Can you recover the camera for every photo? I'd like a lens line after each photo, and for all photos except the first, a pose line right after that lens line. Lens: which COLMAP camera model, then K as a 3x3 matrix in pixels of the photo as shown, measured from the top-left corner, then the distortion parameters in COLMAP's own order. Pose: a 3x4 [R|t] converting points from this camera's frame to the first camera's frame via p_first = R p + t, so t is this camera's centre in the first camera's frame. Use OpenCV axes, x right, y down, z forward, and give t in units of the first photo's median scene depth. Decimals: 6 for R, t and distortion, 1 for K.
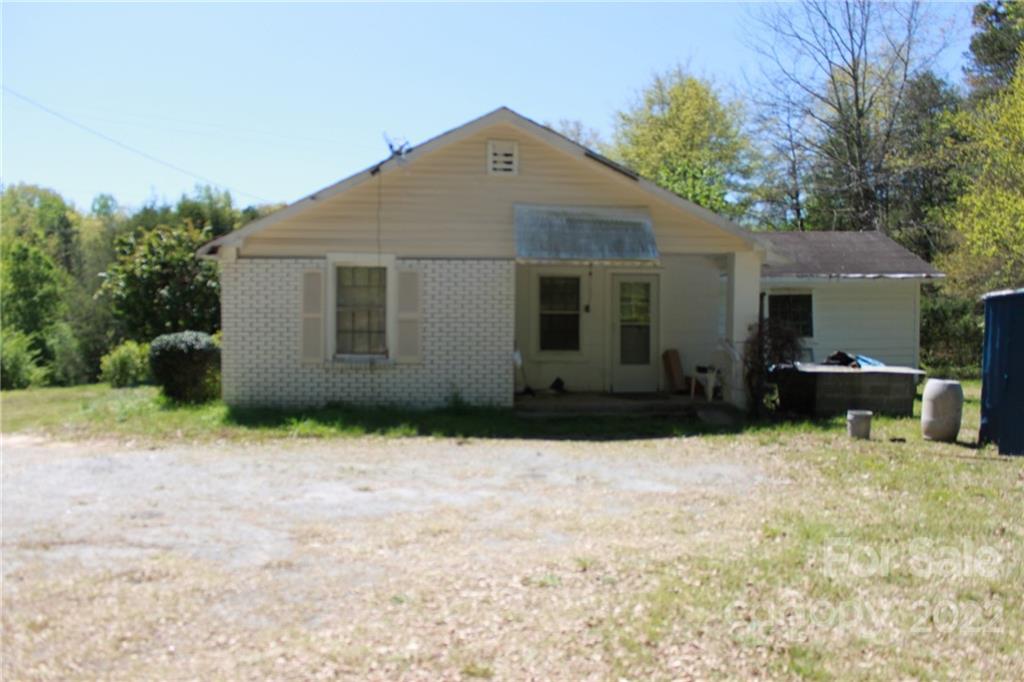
lens RADIAL K [[862.8, 0, 504.1], [0, 862.8, 340.7], [0, 0, 1]] dist [-0.166872, 0.149088]
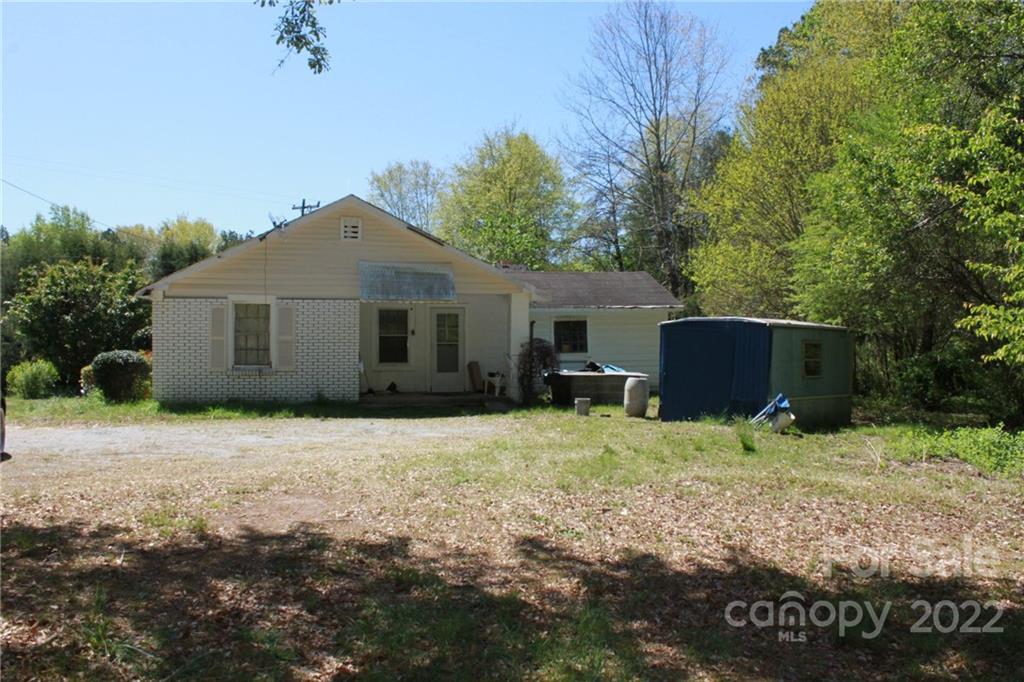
lens RADIAL K [[862.8, 0, 506.6], [0, 862.8, 339.6], [0, 0, 1]] dist [-0.166872, 0.149088]
pose [[0.986341, -0.003601, 0.164678, 0.018664], [0.007835, 0.999655, -0.025068, 0.012261], [-0.164531, 0.026015, 0.986029, -0.469936]]
